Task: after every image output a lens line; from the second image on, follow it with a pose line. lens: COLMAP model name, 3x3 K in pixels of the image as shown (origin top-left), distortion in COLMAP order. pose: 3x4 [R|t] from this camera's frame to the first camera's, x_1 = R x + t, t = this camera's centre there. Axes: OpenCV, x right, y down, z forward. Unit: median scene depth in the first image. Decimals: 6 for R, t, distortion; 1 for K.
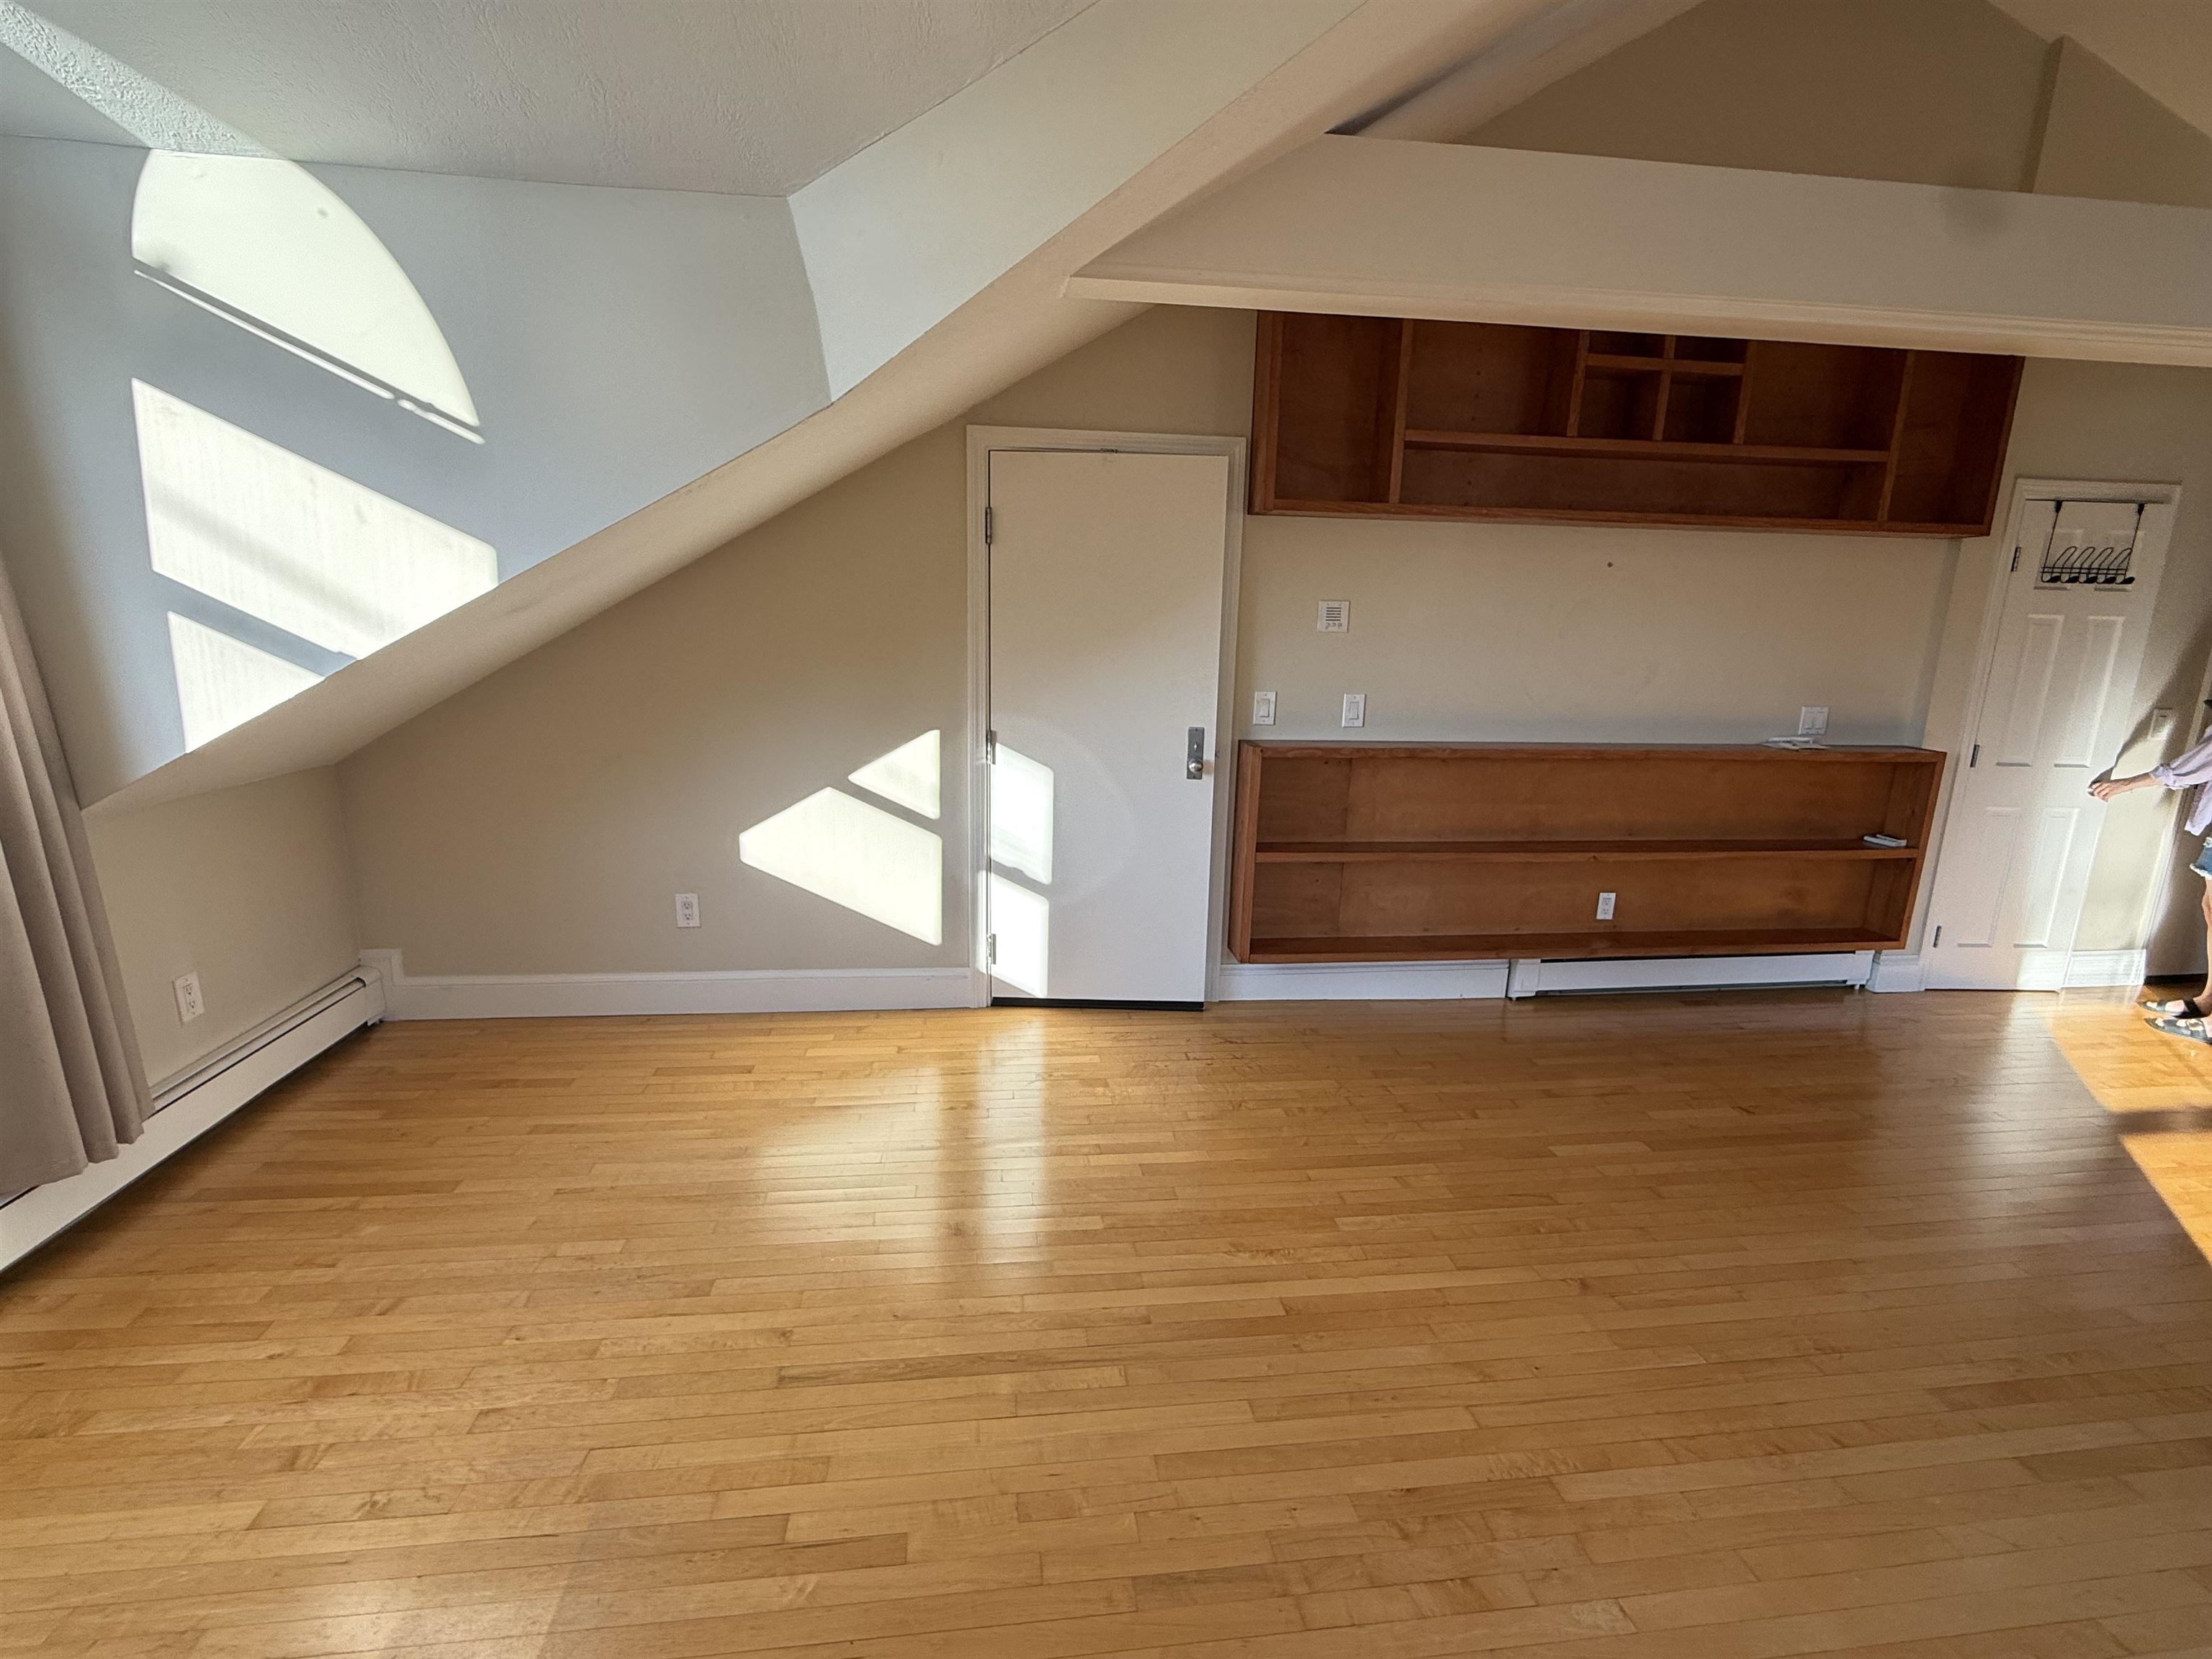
lens RADIAL K [[991.8, 0, 1106.0], [0, 991.8, 829.5], [0, 0, 1]] dist [-0.002045, -0.000135]
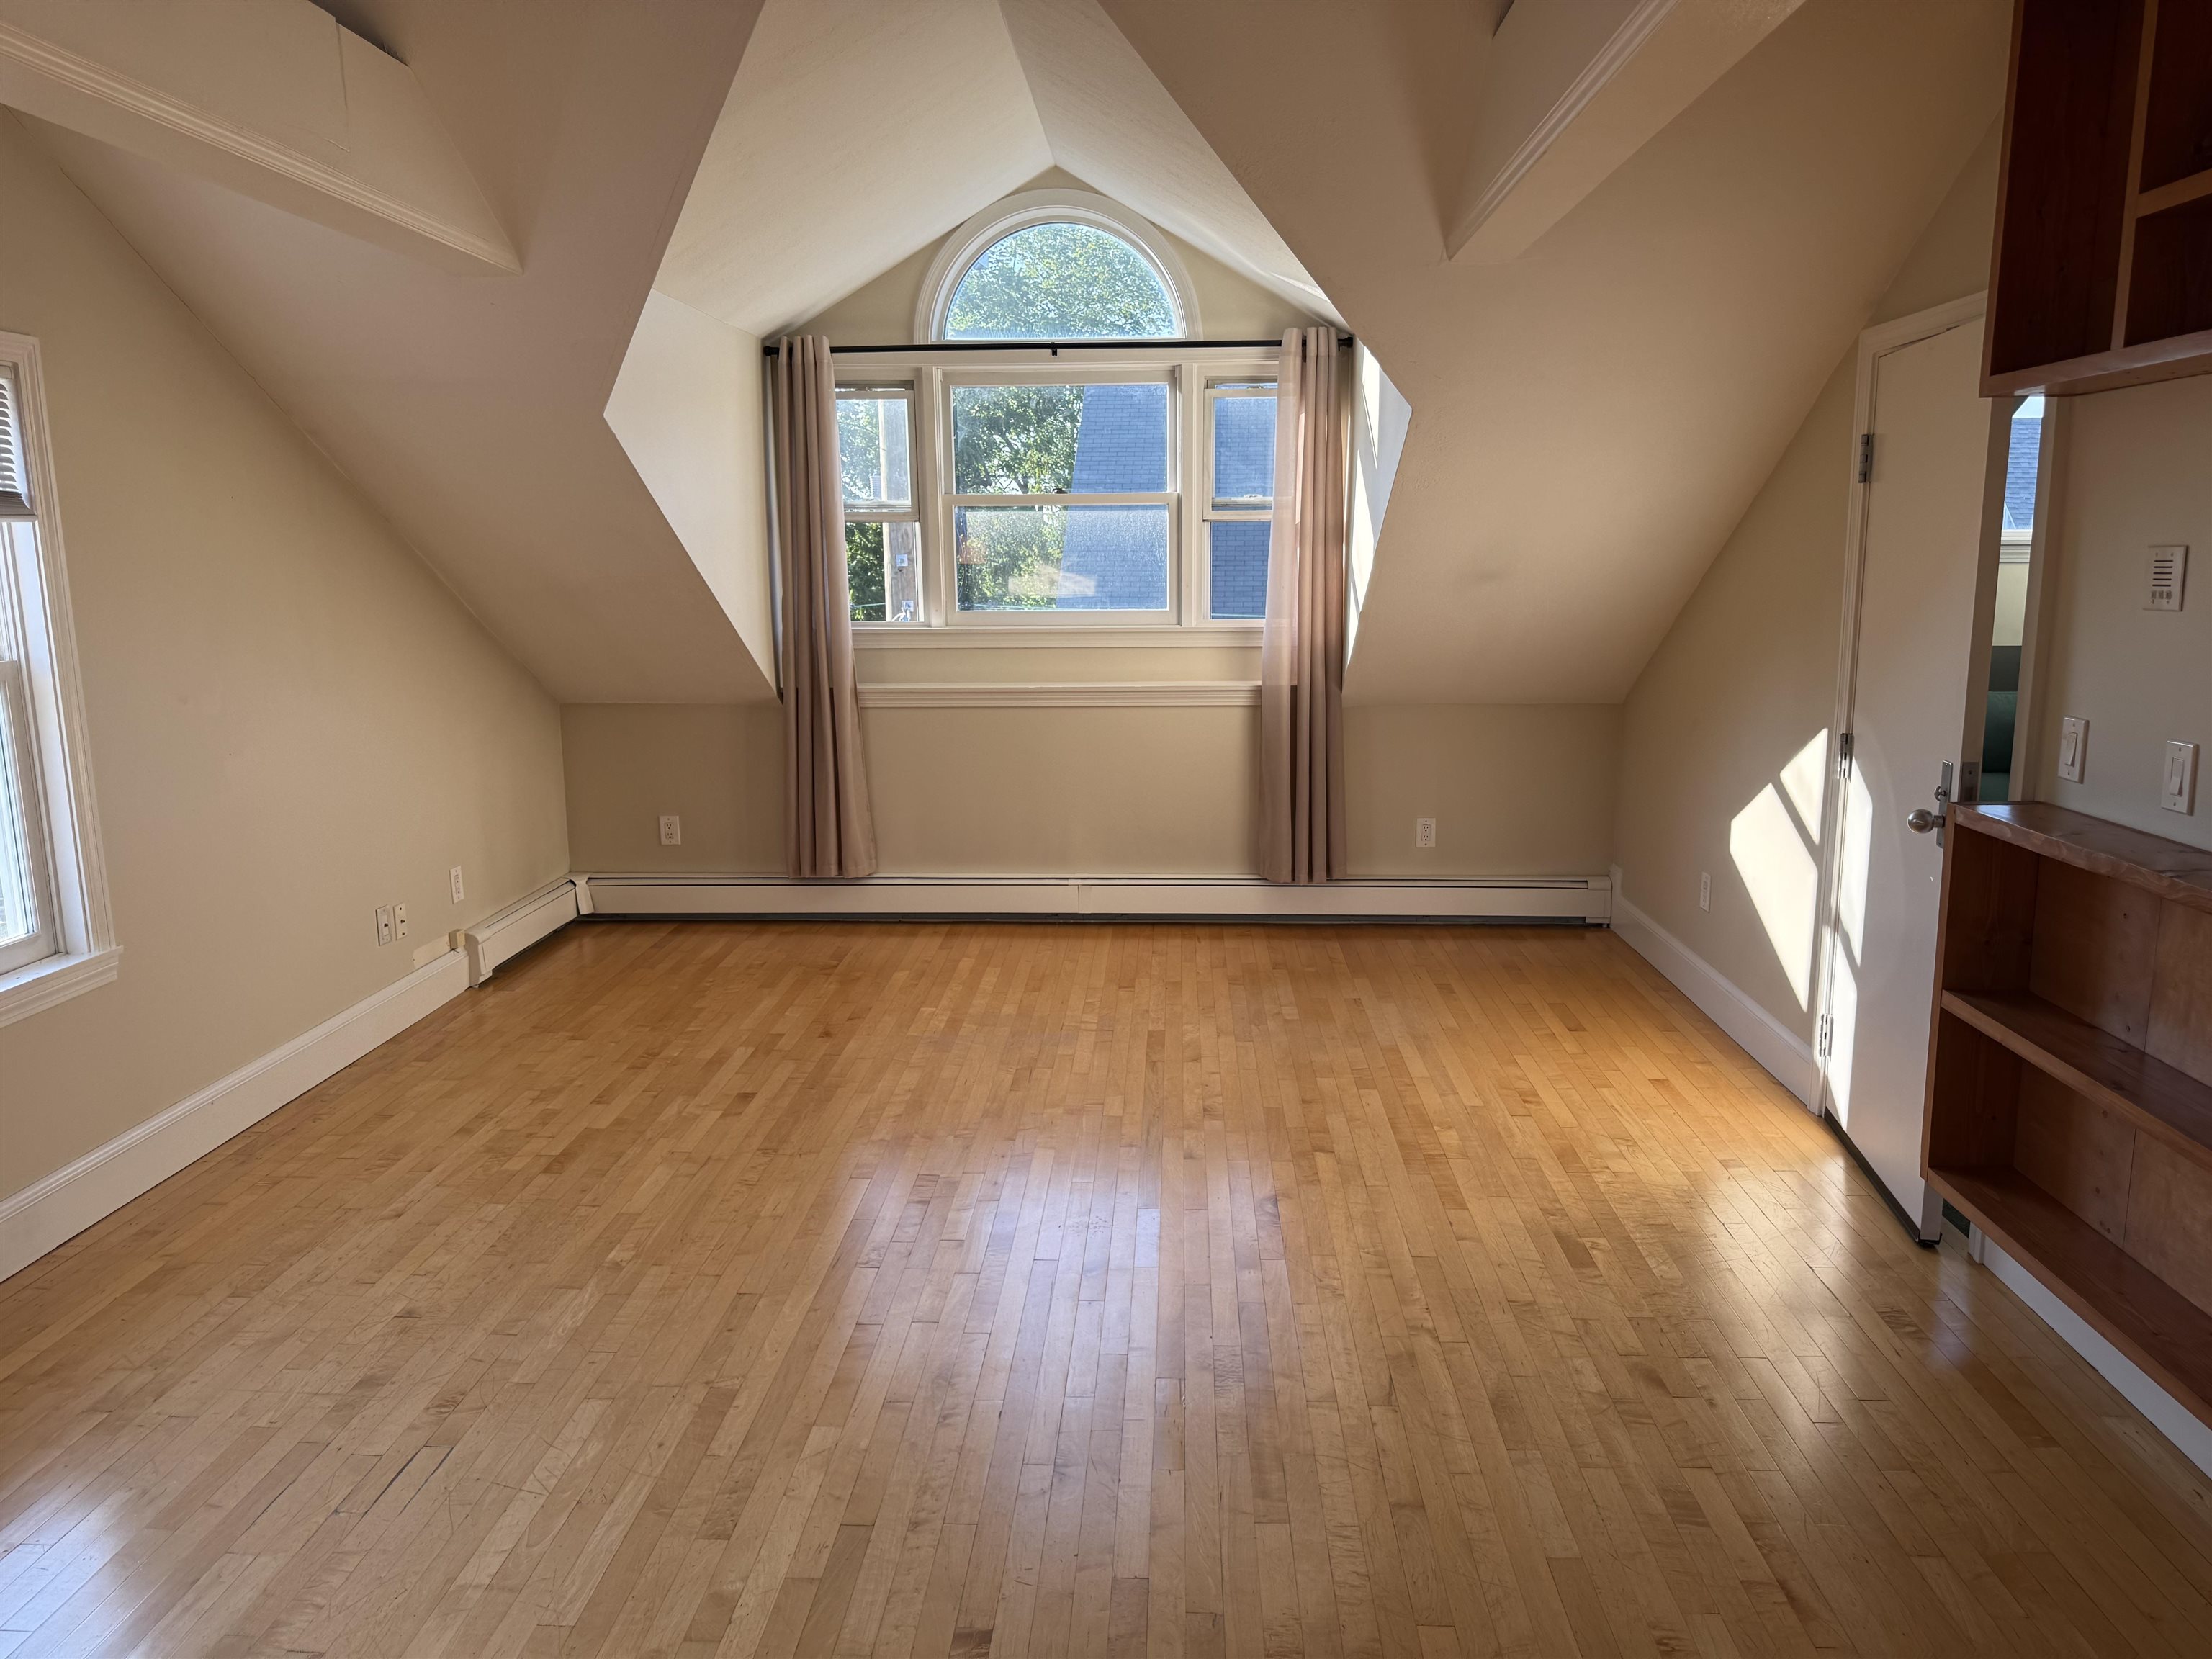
lens RADIAL K [[1552.1, 0, 1106.0], [0, 1552.1, 829.5], [0, 0, 1]] dist [0.025496, -0.004561]
pose [[-0.178417, 0.150307, -0.972407, 1.255001], [-0.205327, 0.960820, 0.186189, -0.151294], [0.962293, 0.232881, -0.140565, 0.734514]]
